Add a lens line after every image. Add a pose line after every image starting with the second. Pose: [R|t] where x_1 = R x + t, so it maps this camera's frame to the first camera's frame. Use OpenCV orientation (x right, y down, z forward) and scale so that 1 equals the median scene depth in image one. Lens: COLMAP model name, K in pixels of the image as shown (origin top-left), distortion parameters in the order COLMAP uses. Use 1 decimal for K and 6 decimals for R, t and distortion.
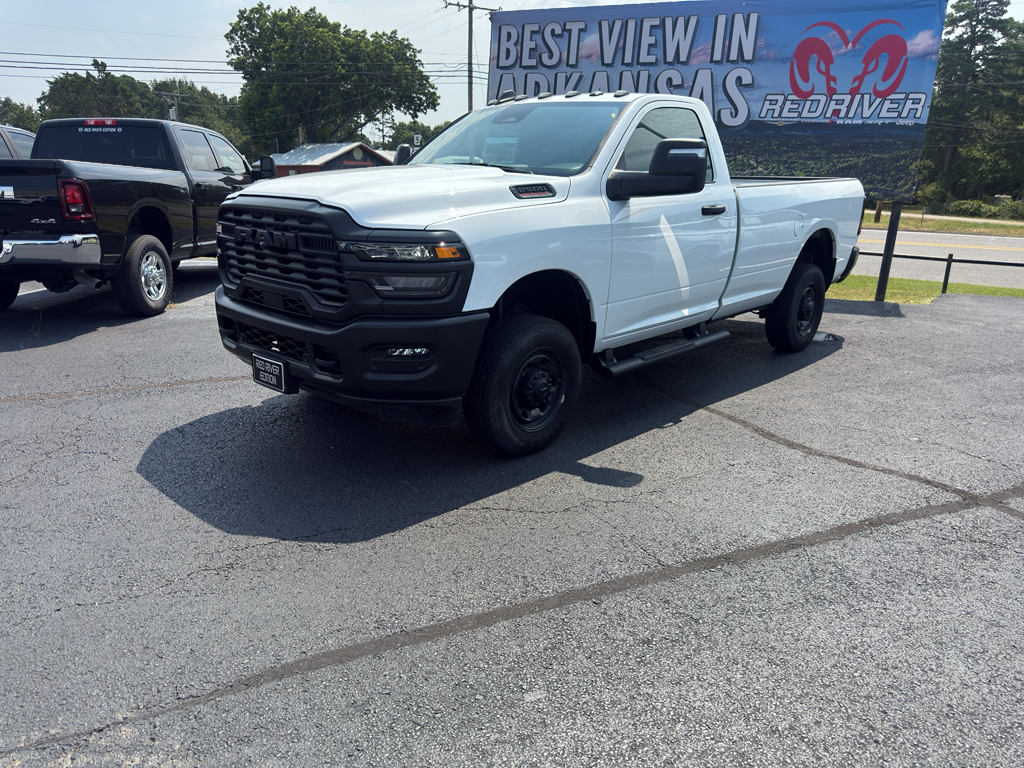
lens RADIAL K [[712.1, 0, 514.4], [0, 712.1, 379.4], [0, 0, 1]] dist [0.006554, -0.002417]
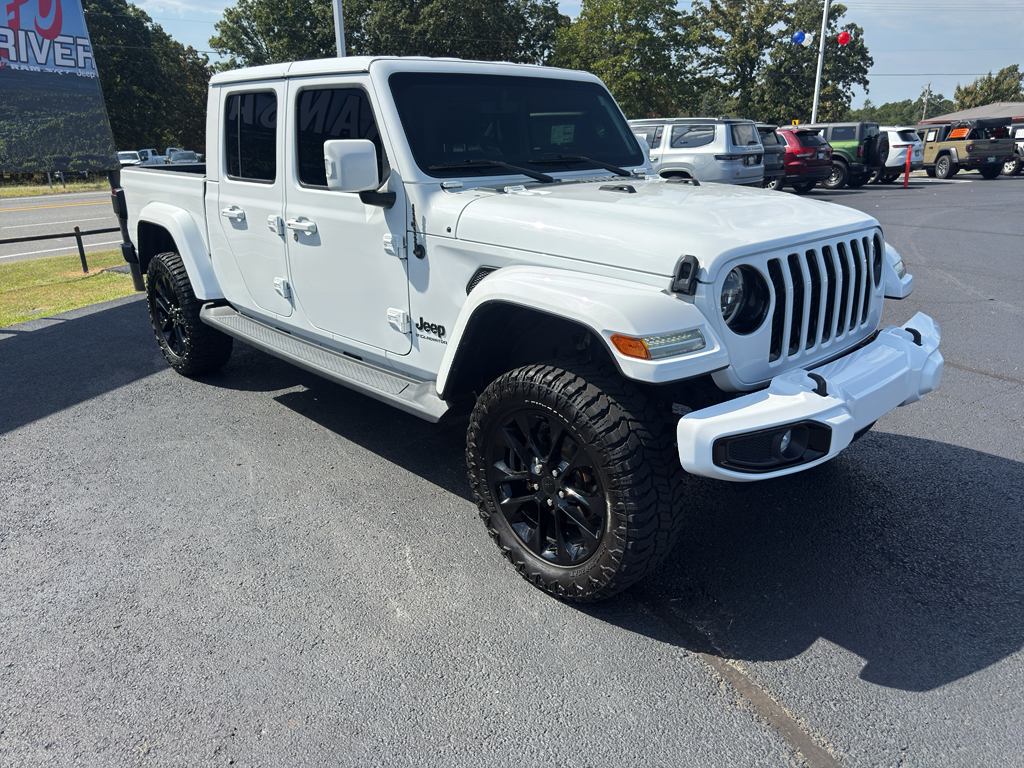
lens RADIAL K [[712.1, 0, 514.4], [0, 712.1, 379.4], [0, 0, 1]] dist [0.006554, -0.002417]
pose [[-0.036214, -0.342427, 0.938846, -0.340459], [0.289607, 0.895552, 0.337807, -0.162985], [-0.956460, 0.284130, 0.066738, 0.520640]]
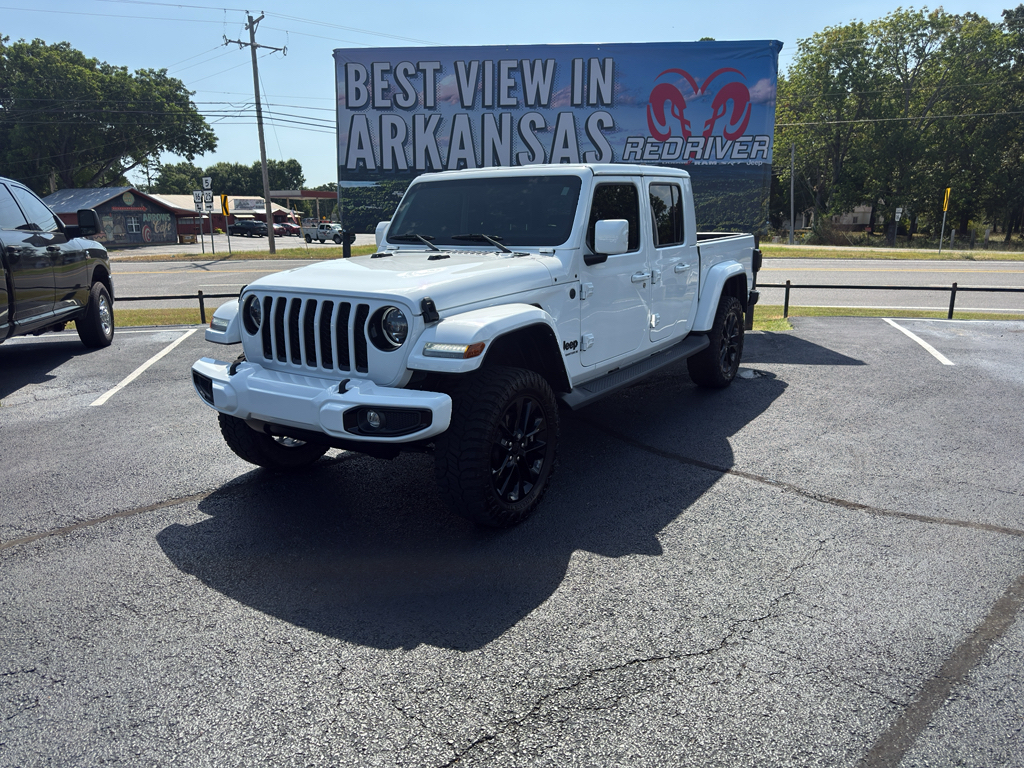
lens RADIAL K [[700.9, 0, 517.1], [0, 700.9, 387.2], [0, 0, 1]] dist [0.042577, -0.041842]
pose [[0.958359, -0.095352, 0.269178, -0.103605], [0.105535, 0.994136, -0.023582, -0.033826], [-0.265351, 0.051007, 0.962802, 0.081231]]
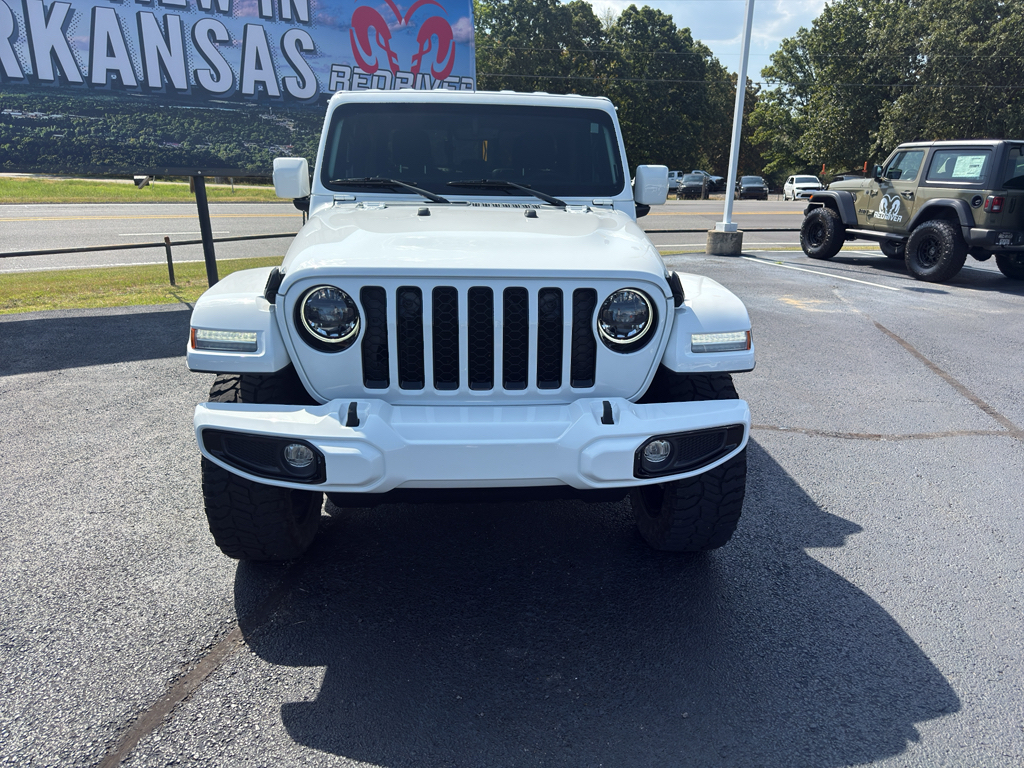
lens RADIAL K [[712.1, 0, 514.4], [0, 712.1, 379.4], [0, 0, 1]] dist [0.006554, -0.002417]
pose [[0.608143, -0.240998, 0.756361, -0.265068], [0.211458, 0.967557, 0.138271, -0.093171], [-0.765145, 0.075850, 0.639374, 0.282058]]
